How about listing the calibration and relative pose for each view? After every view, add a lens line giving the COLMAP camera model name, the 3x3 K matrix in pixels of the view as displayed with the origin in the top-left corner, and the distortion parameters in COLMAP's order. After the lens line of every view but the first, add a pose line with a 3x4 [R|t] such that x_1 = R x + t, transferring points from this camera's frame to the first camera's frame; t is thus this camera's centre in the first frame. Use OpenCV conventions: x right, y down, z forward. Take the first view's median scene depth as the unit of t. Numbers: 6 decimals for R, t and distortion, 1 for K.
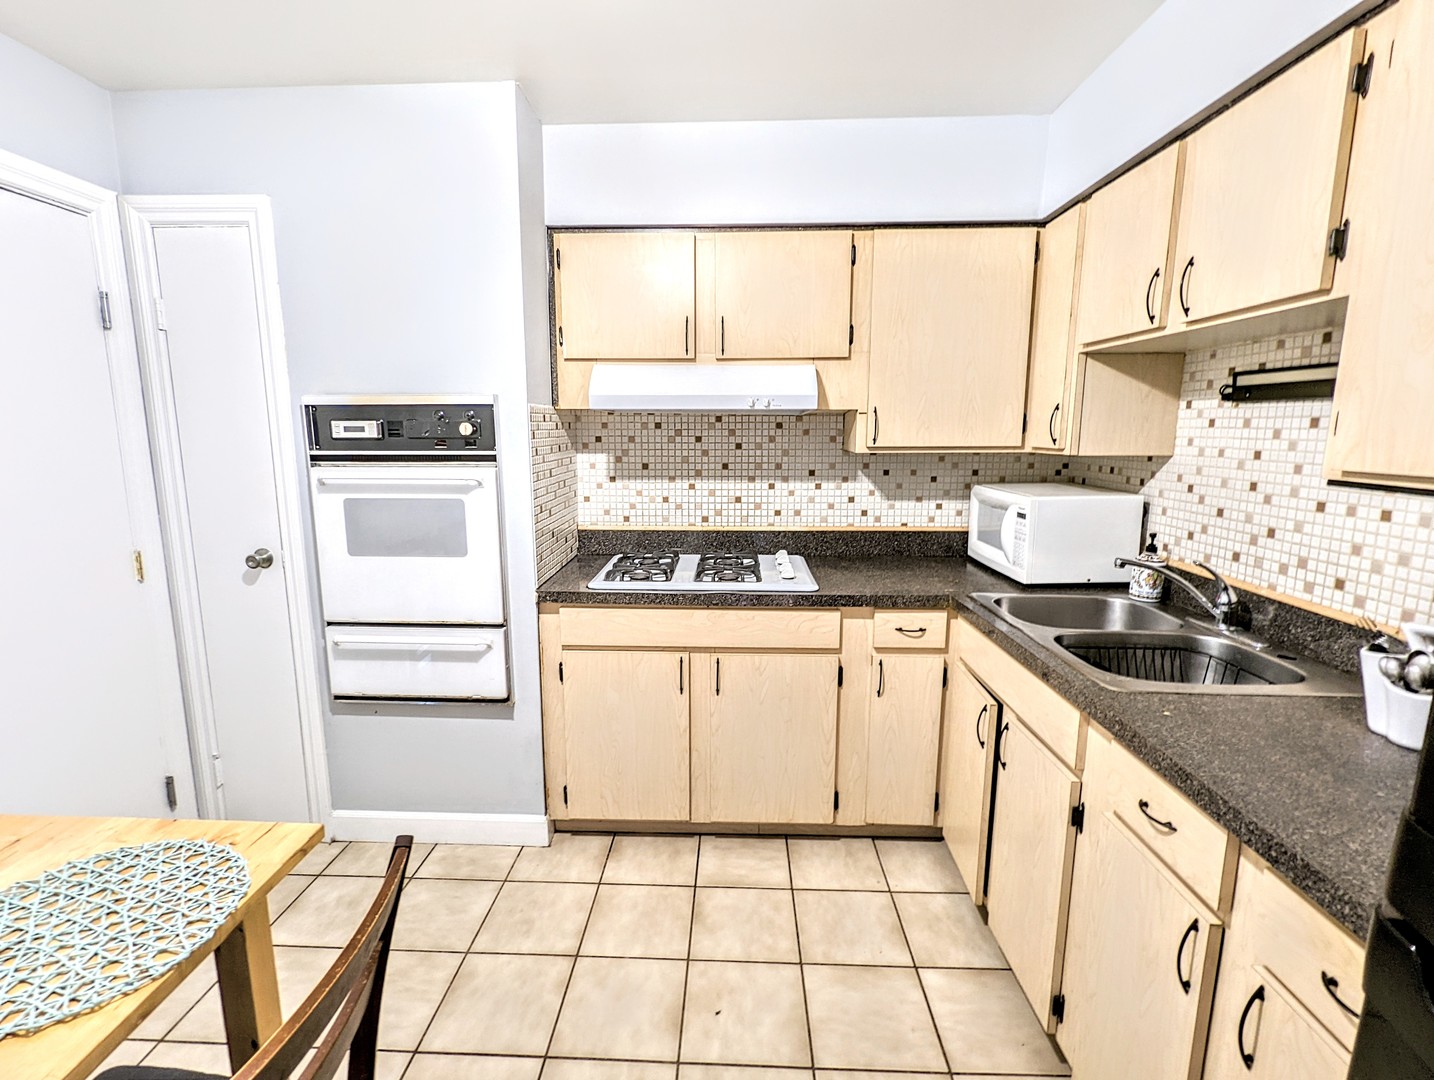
lens RADIAL K [[680.9, 0, 706.2], [0, 680.9, 539.6], [0, 0, 1]] dist [-0.003442, 0.000837]
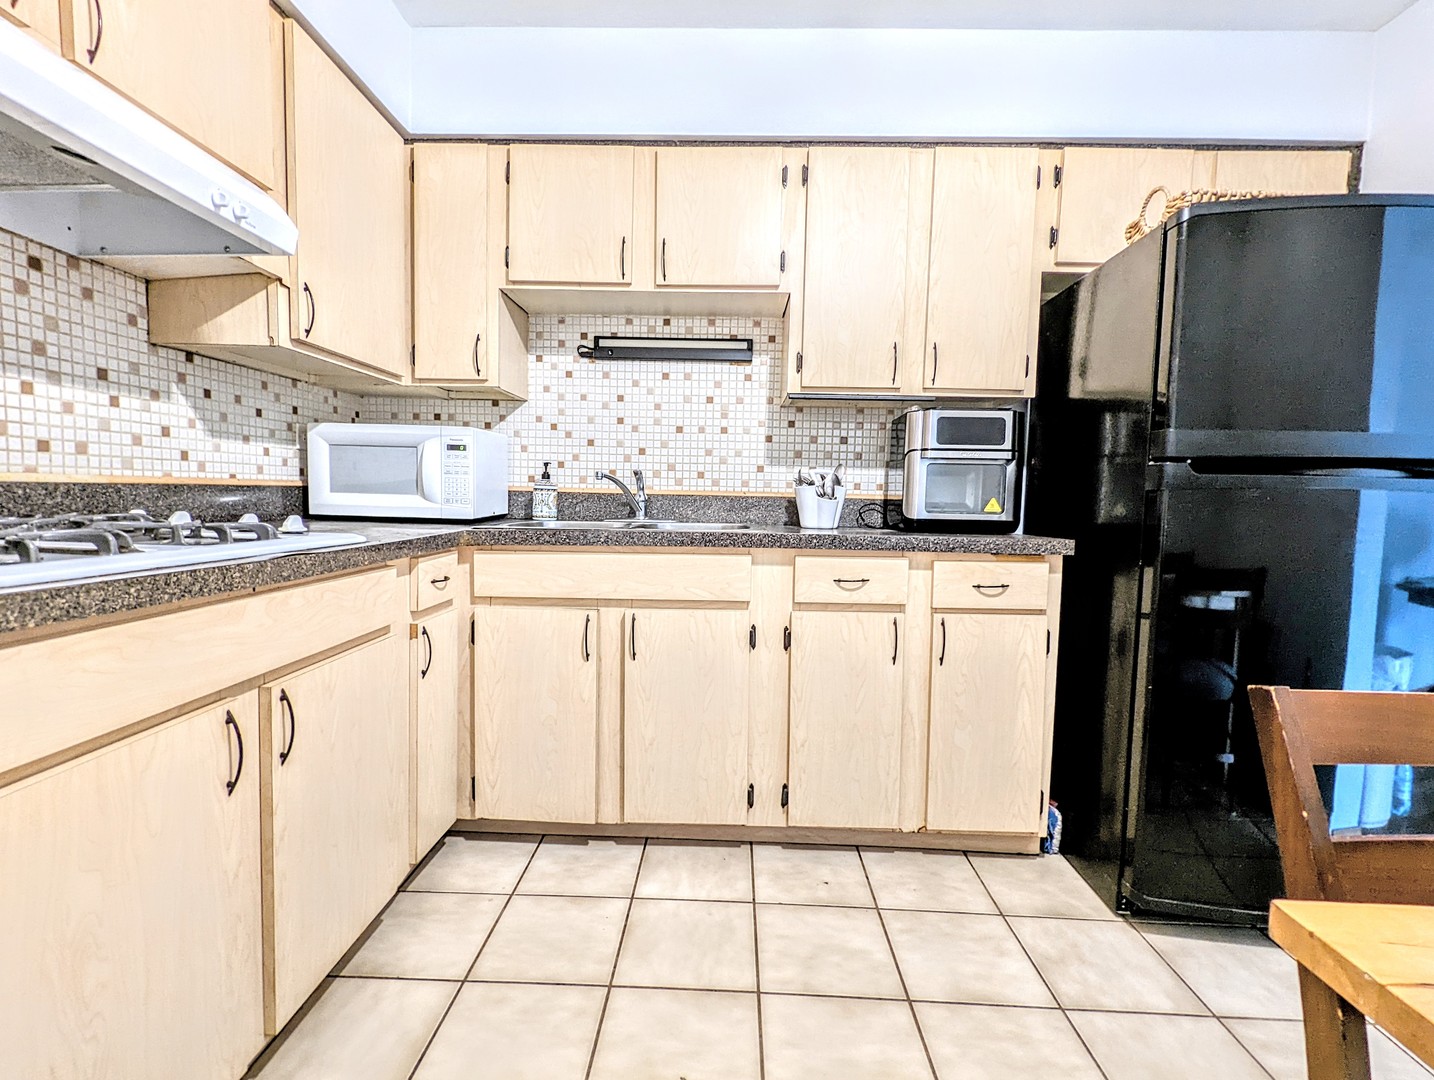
lens RADIAL K [[680.9, 0, 711.5], [0, 680.9, 543.4], [0, 0, 1]] dist [-0.003442, 0.000837]
pose [[-0.013909, -0.070722, 0.997399, -0.553075], [0.140506, 0.987460, 0.071977, 0.087411], [-0.989982, 0.141142, -0.003798, 0.769020]]
